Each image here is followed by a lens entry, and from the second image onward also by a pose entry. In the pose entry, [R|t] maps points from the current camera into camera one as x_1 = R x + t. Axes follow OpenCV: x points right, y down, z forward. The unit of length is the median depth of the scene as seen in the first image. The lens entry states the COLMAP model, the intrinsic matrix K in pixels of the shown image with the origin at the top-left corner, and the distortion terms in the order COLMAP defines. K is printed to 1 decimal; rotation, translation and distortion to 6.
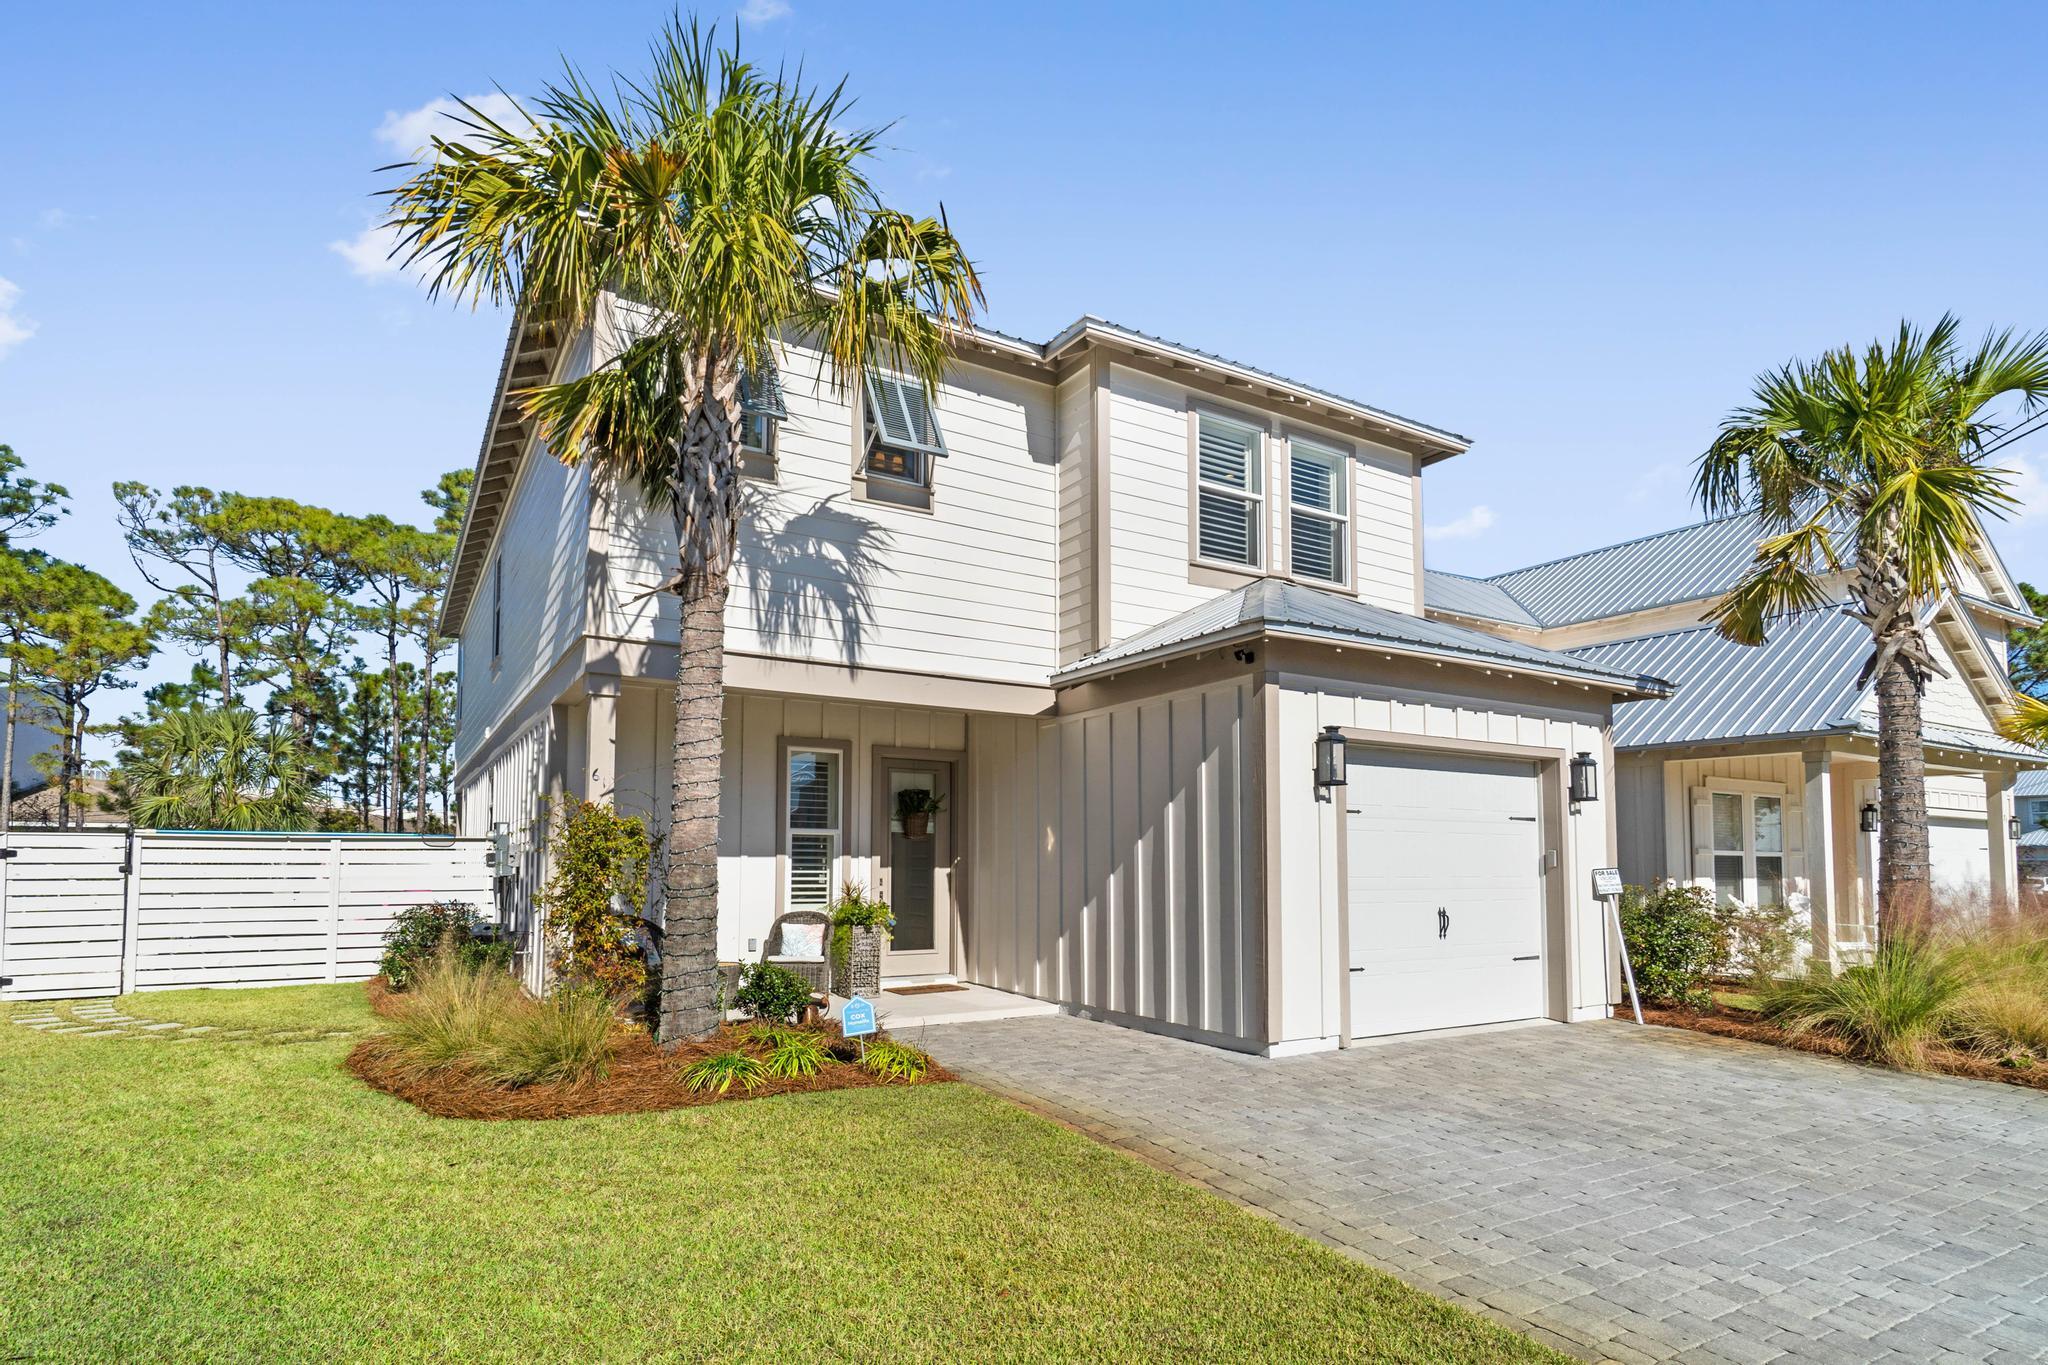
lens RADIAL K [[946.9, 0, 1028.2], [0, 946.9, 792.4], [0, 0, 1]] dist [-0.002020, -0.000479]
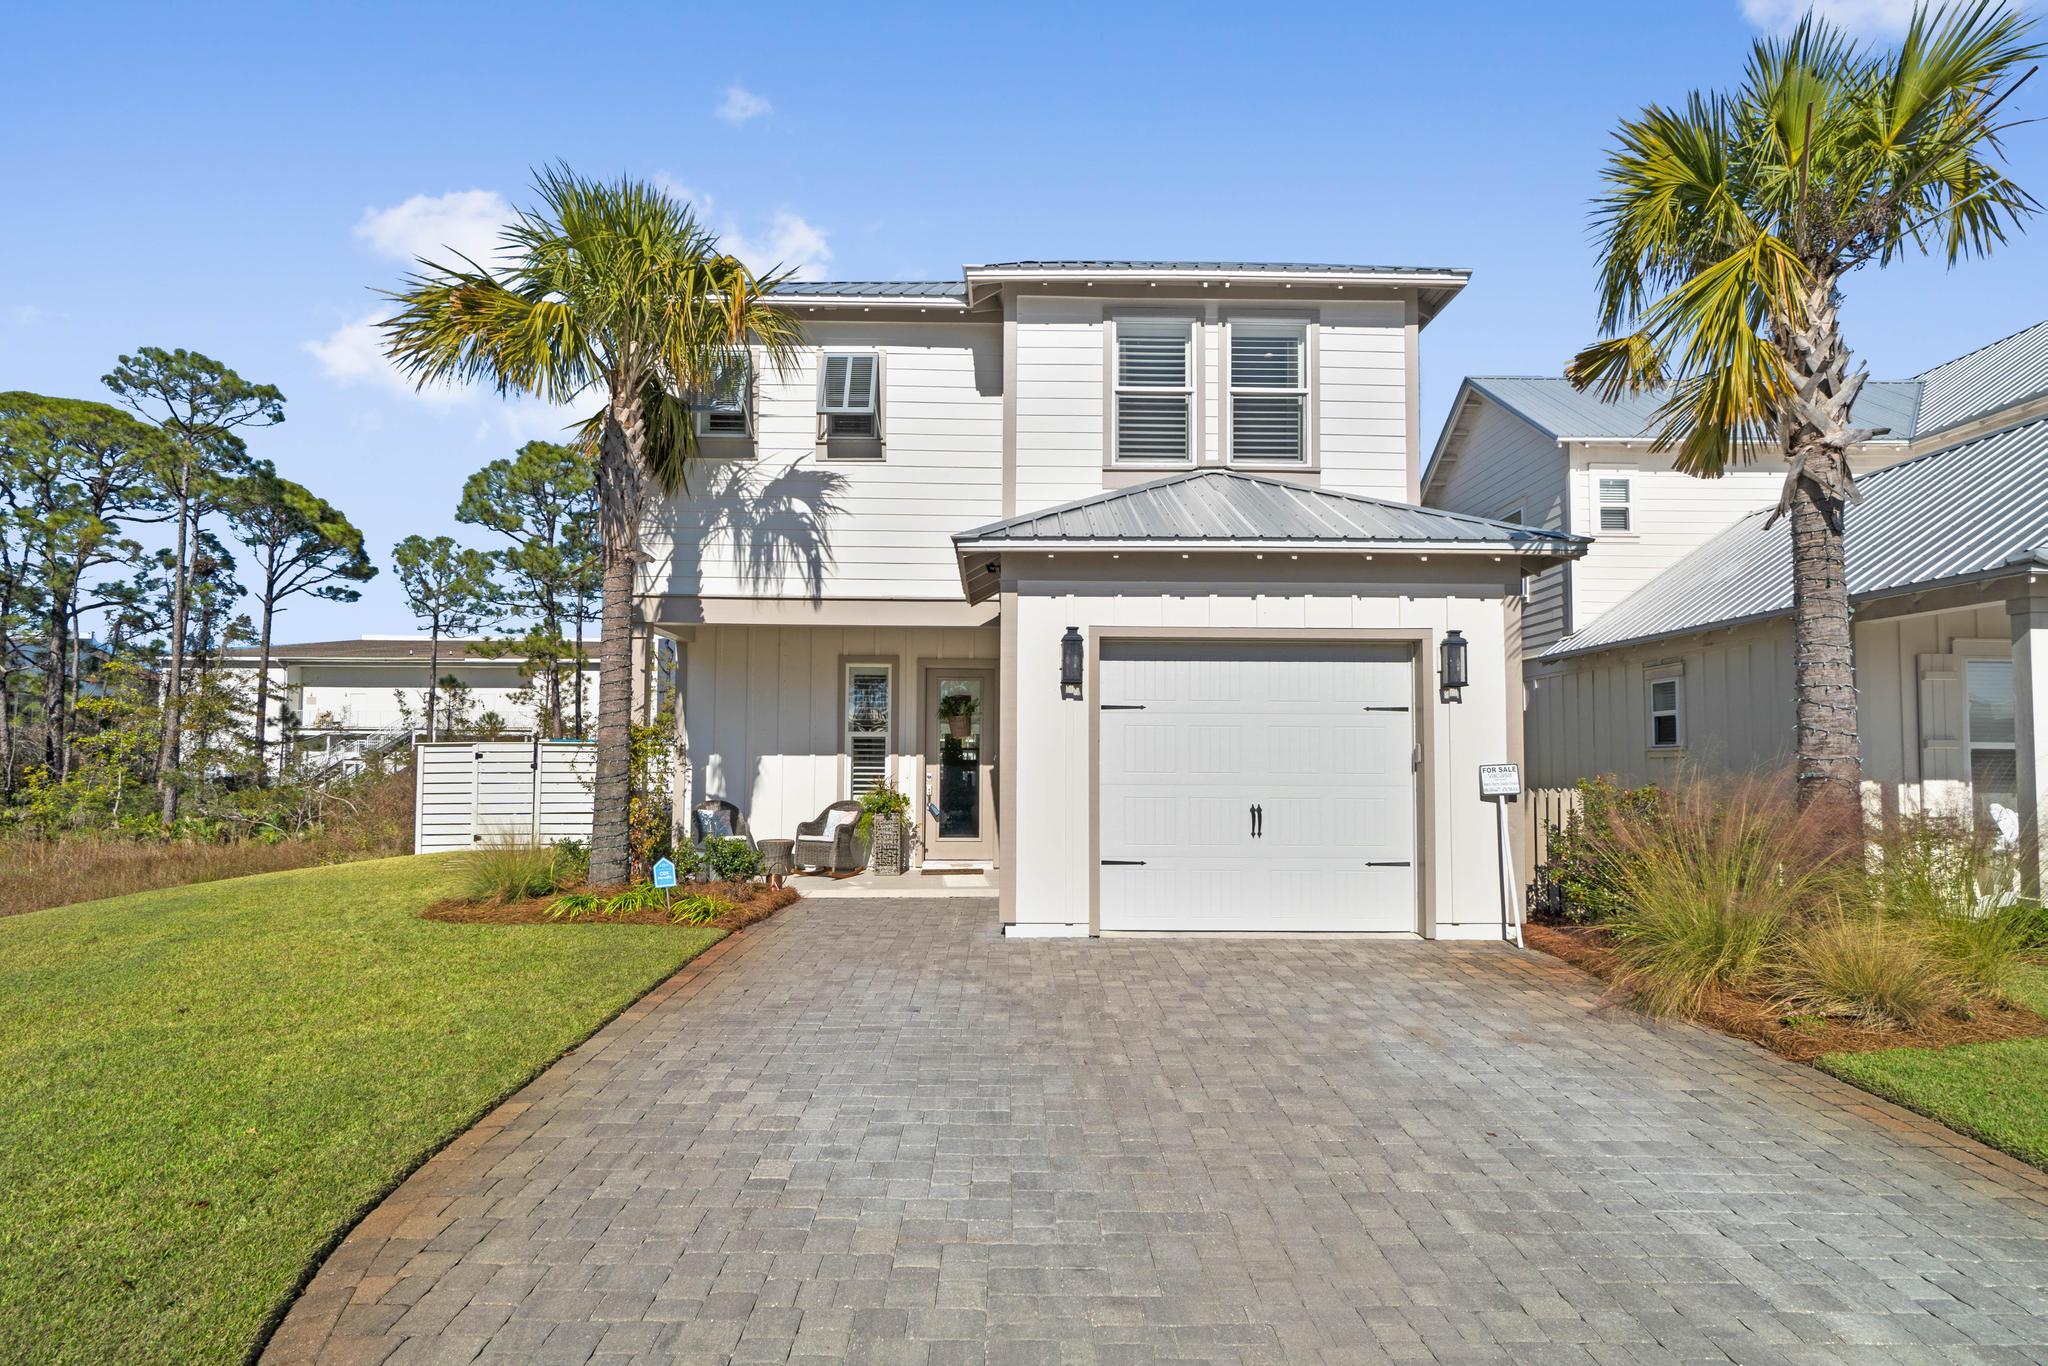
lens RADIAL K [[969.3, 0, 1012.2], [0, 969.3, 695.2], [0, 0, 1]] dist [-0.004118, -0.000244]
pose [[0.879799, -0.033869, -0.474138, 0.615061], [0.035345, 0.999358, -0.005803, 0.007237], [0.474031, -0.011653, 0.880431, 0.021480]]
